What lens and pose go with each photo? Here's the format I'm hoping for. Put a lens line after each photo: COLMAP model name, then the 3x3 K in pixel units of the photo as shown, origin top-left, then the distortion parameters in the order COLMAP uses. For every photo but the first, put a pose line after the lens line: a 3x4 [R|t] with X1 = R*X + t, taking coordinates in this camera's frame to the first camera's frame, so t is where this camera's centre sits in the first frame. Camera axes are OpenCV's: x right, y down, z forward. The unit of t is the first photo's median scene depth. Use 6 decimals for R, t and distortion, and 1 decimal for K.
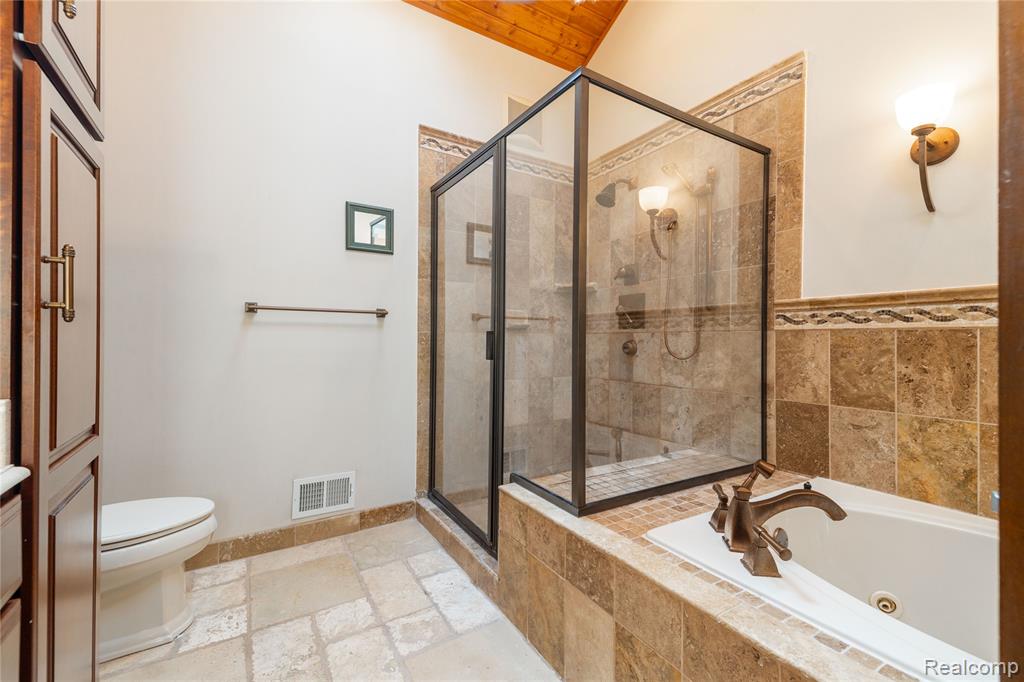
lens RADIAL K [[425.3, 0, 512.4], [0, 425.3, 337.7], [0, 0, 1]] dist [0.060038, -0.023625]
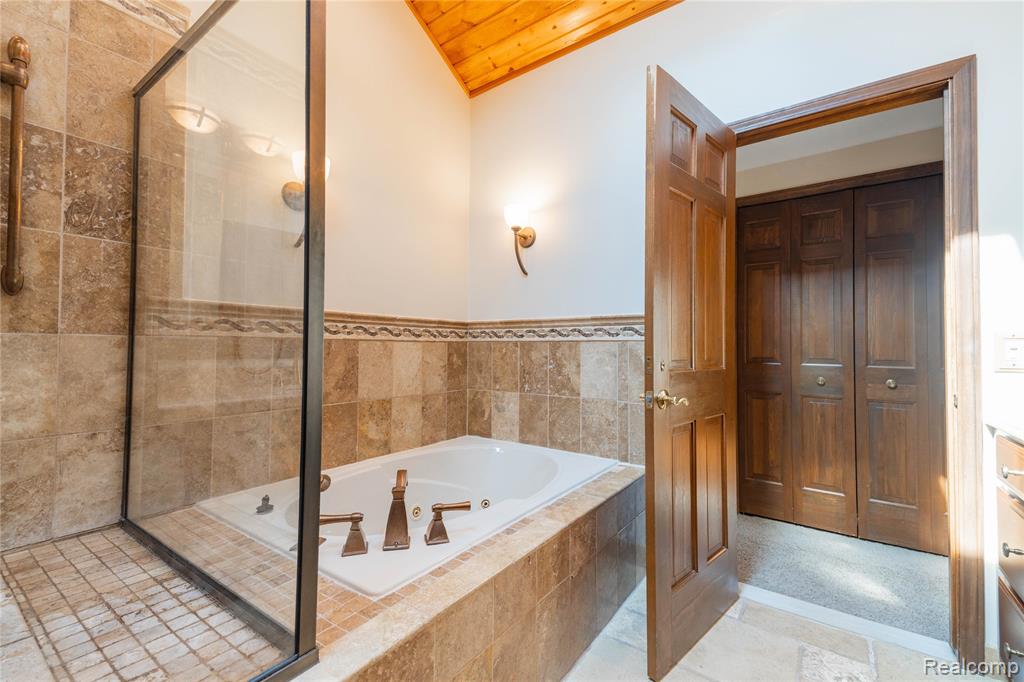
lens RADIAL K [[425.3, 0, 512.4], [0, 425.3, 337.7], [0, 0, 1]] dist [0.060038, -0.023625]
pose [[-0.375830, 0.017674, 0.926520, -0.363230], [-0.010029, 0.999682, -0.023137, -0.001318], [-0.926634, -0.017988, -0.375533, 0.731850]]
